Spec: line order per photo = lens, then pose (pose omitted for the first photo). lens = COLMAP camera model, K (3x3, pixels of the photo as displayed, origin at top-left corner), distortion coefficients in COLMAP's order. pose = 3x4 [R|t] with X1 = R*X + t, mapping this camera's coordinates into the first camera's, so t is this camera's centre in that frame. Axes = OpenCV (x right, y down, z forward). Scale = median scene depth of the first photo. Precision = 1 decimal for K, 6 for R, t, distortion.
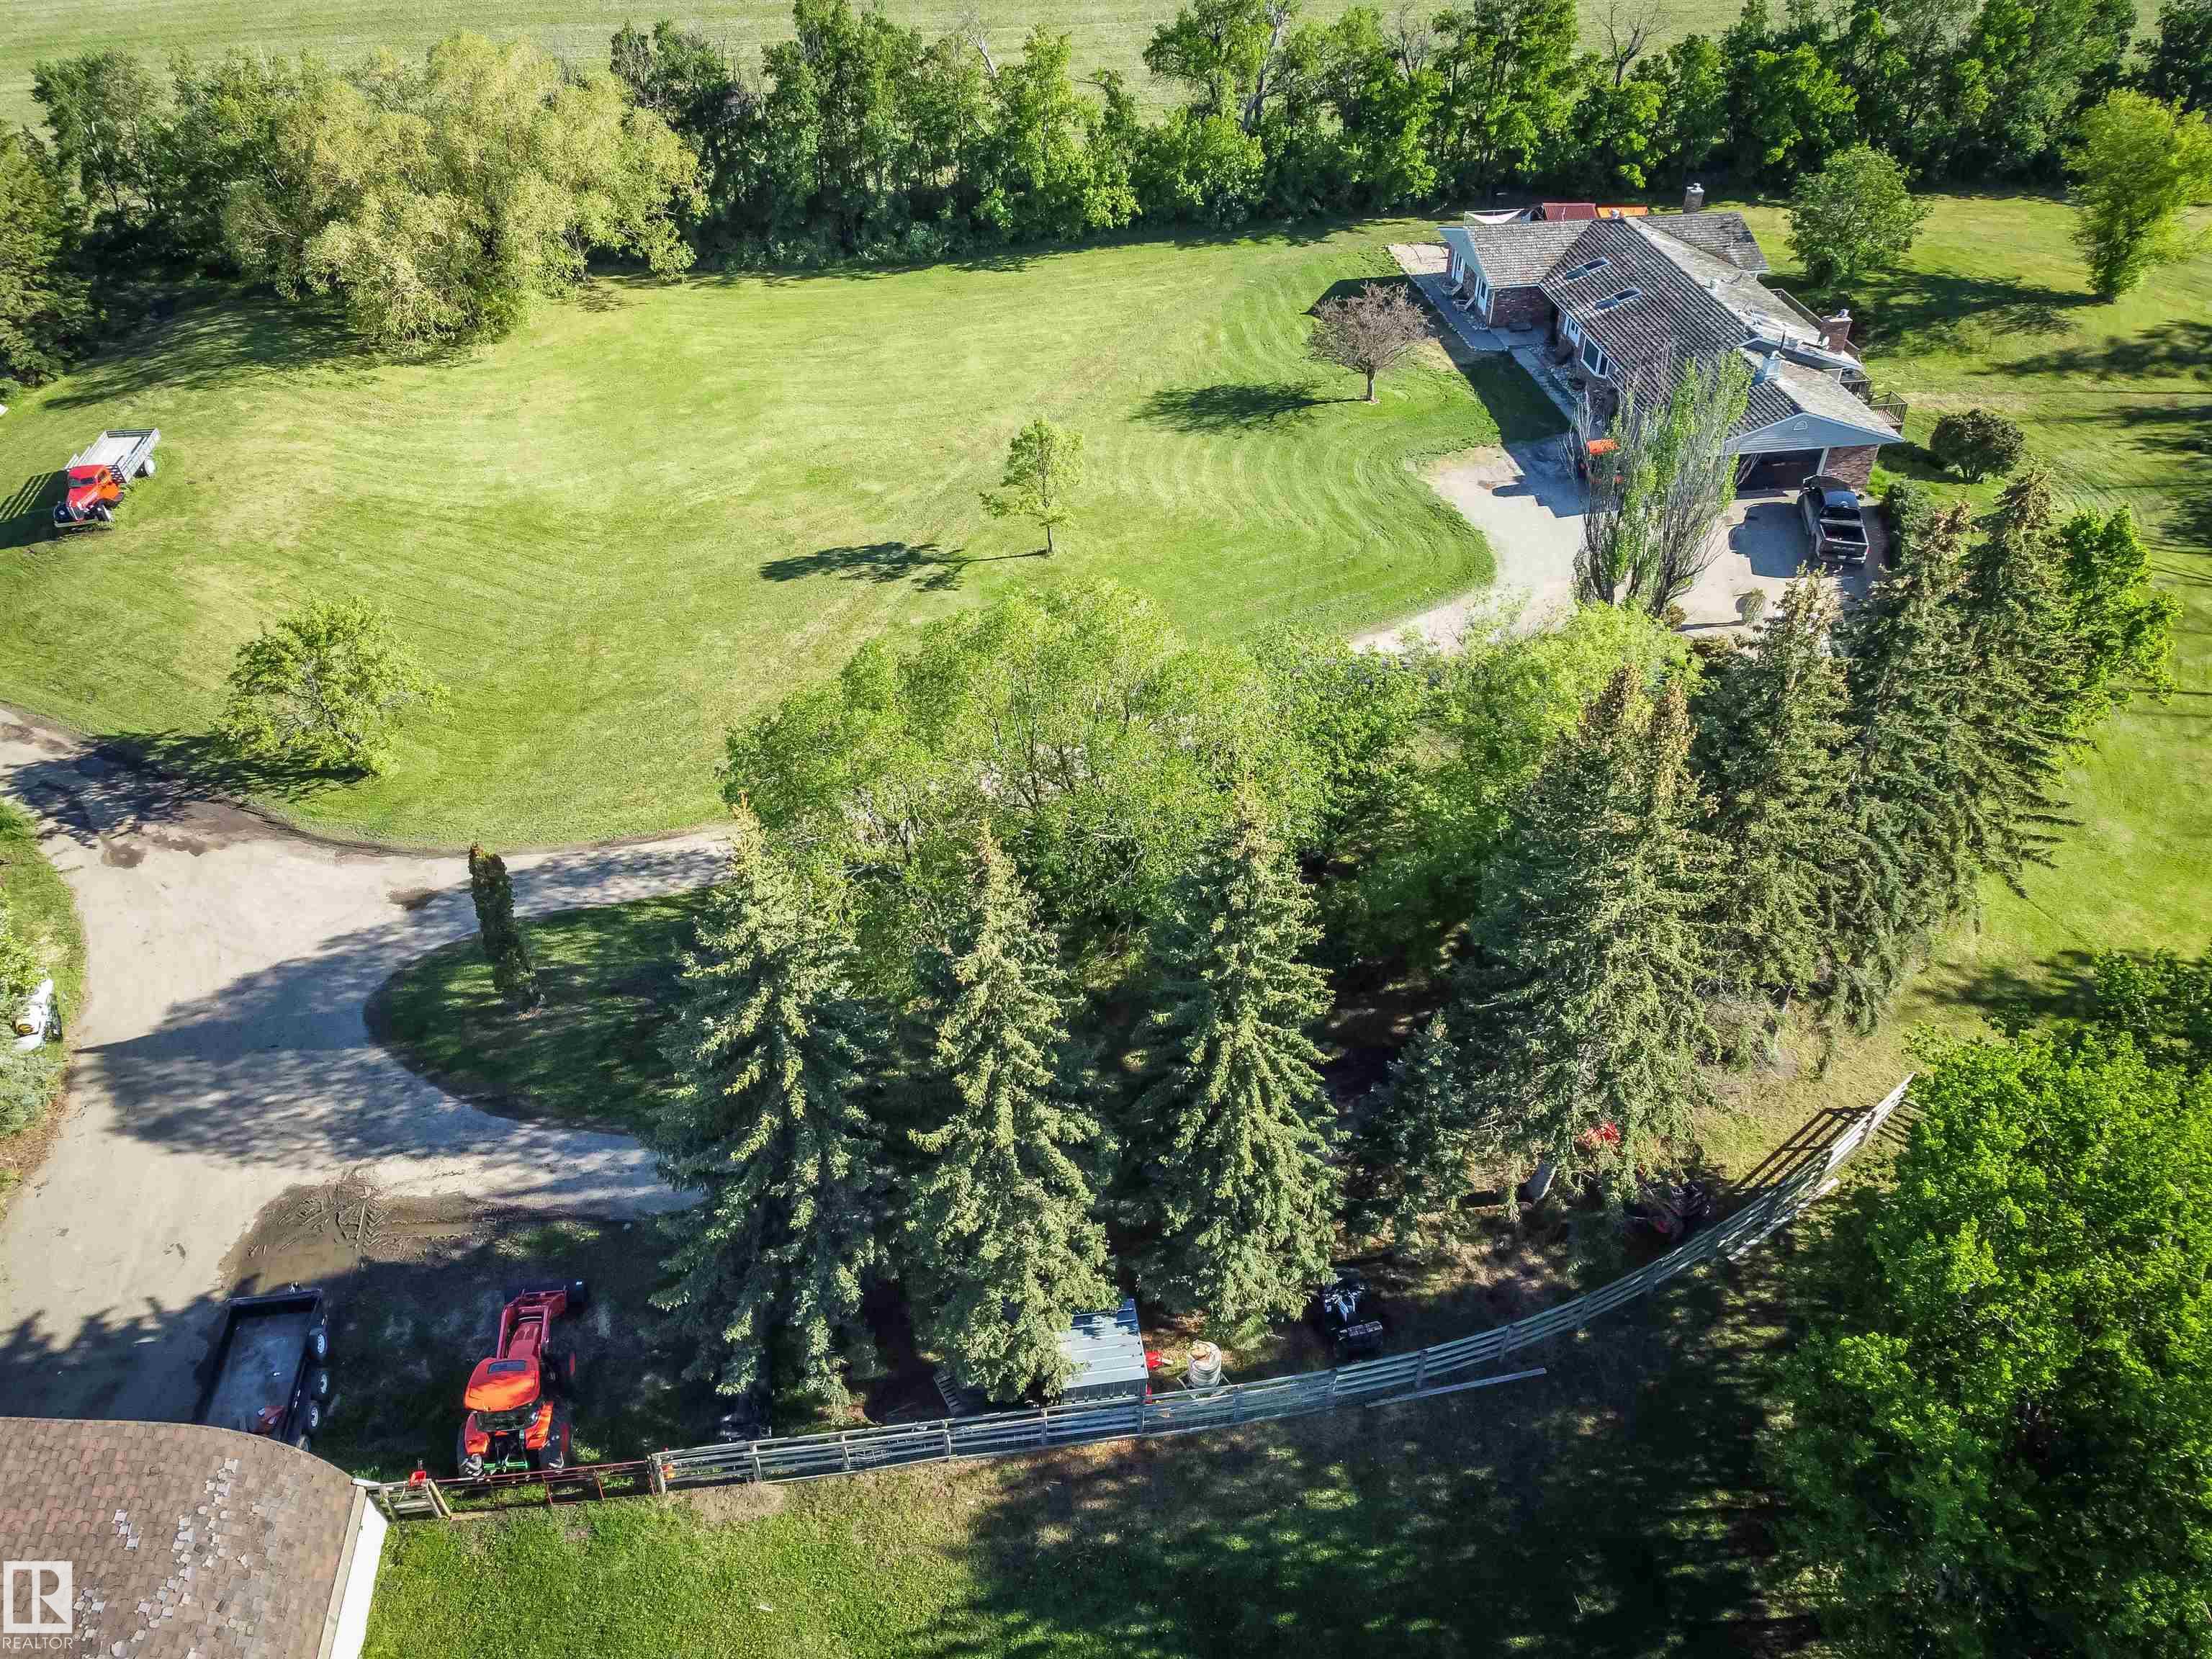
lens RADIAL K [[1683.2, 0, 1098.3], [0, 1683.2, 816.3], [0, 0, 1]] dist [0.004275, -0.006221]
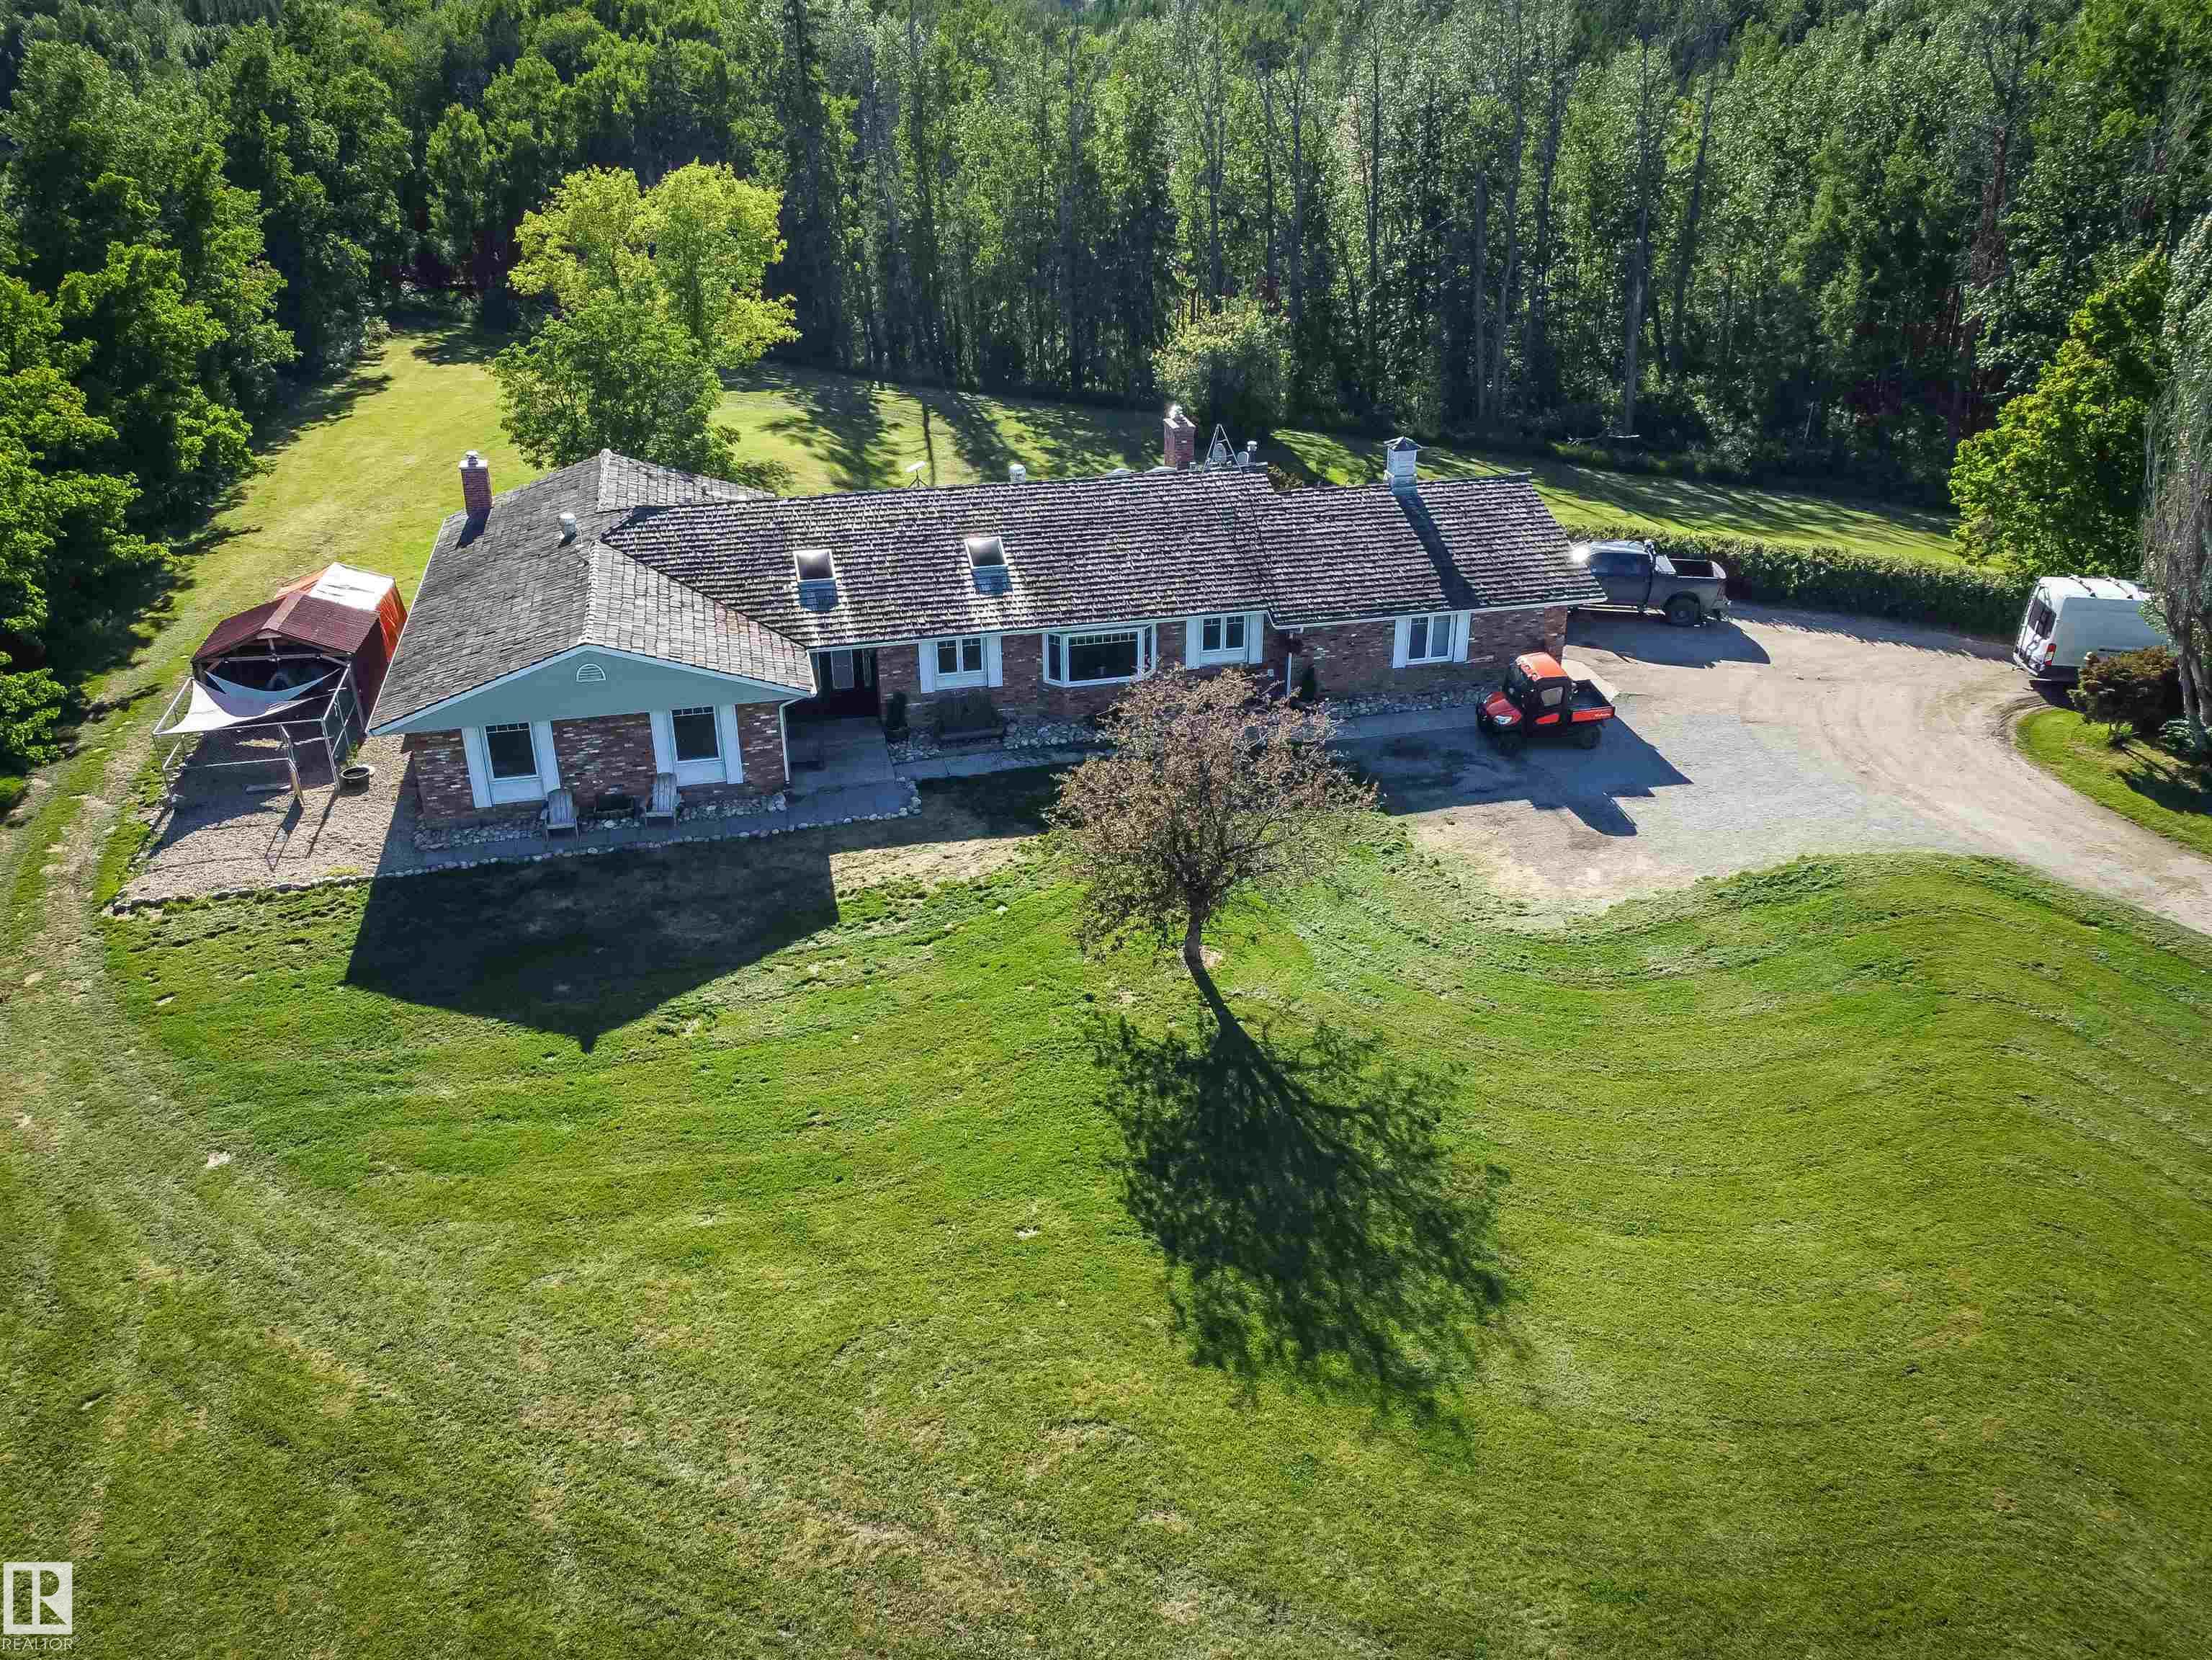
lens RADIAL K [[1744.8, 0, 1106.0], [0, 1744.8, 830.0], [0, 0, 1]] dist [0.015295, 0.006553]
pose [[-0.071406, -0.446101, 0.892130, -0.174019], [0.624469, 0.677441, 0.388730, -0.424848], [-0.777778, 0.584865, 0.230203, 0.890185]]
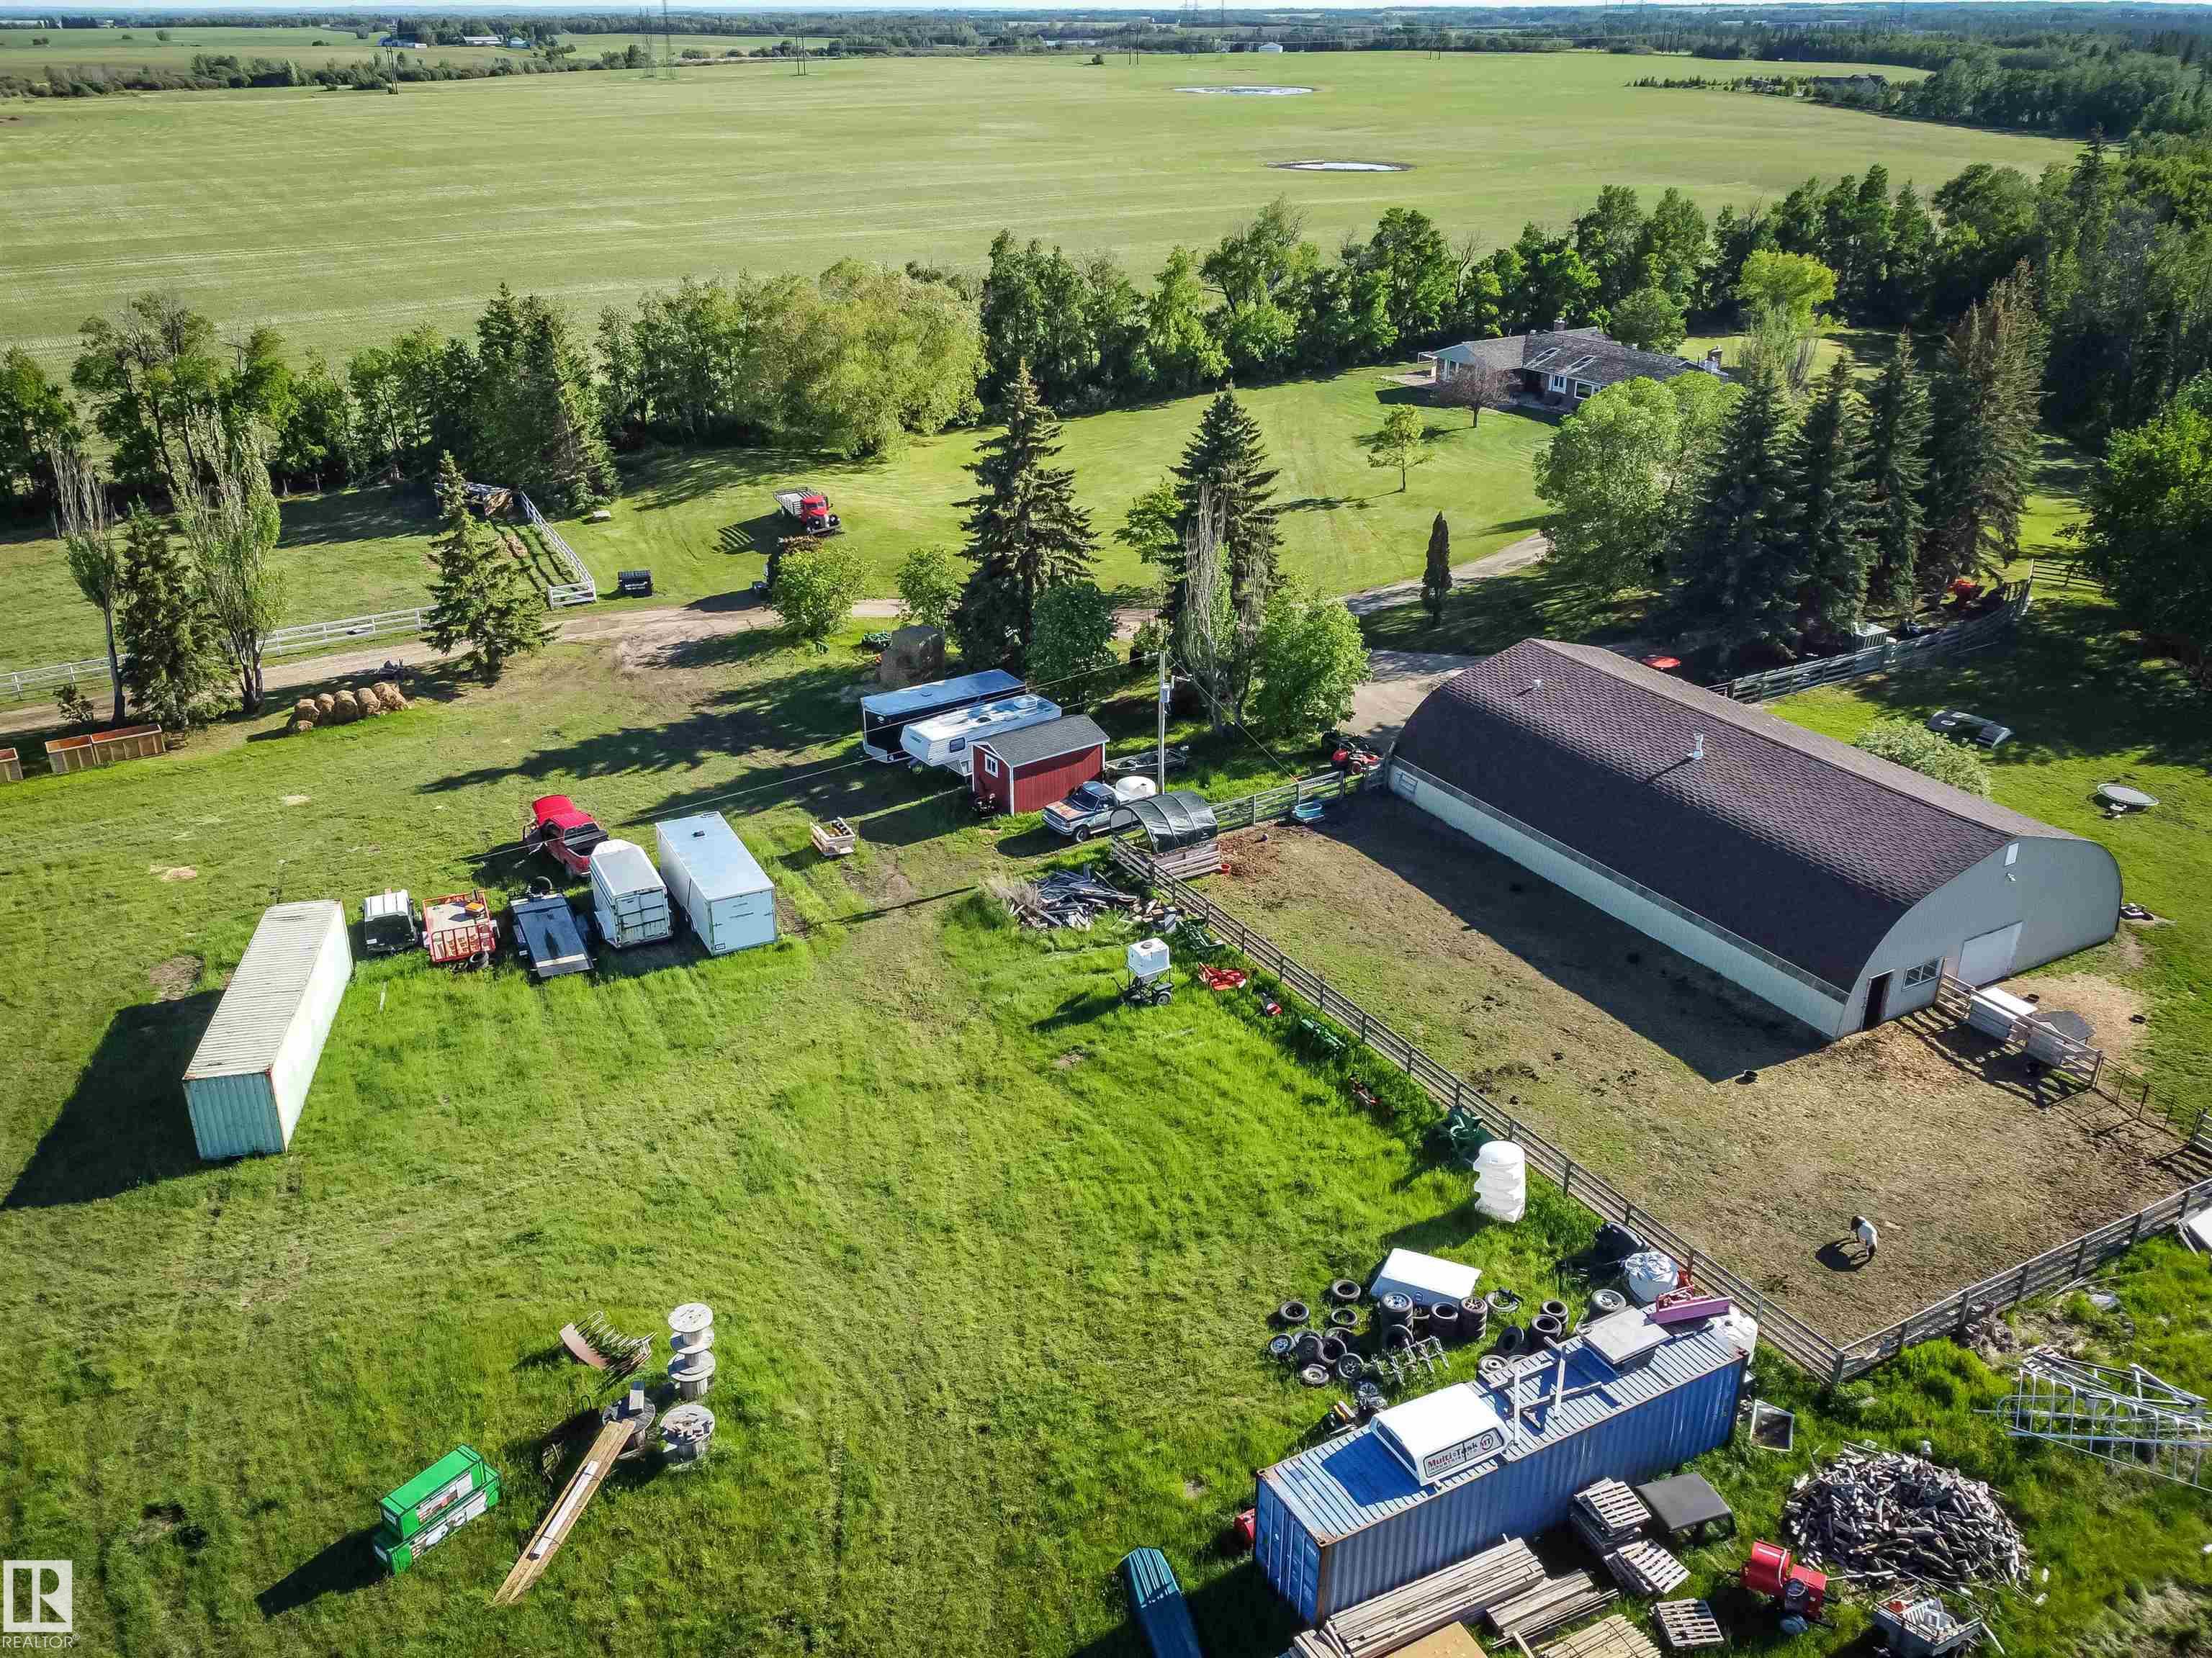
lens RADIAL K [[1815.4, 0, 1106.0], [0, 1815.4, 829.0], [0, 0, 1]] dist [-0.003109, -0.001945]
pose [[0.922105, -0.156326, 0.353955, -0.815193], [0.237405, 0.950914, -0.198498, 0.366152], [-0.305551, 0.267066, 0.913955, -0.358788]]
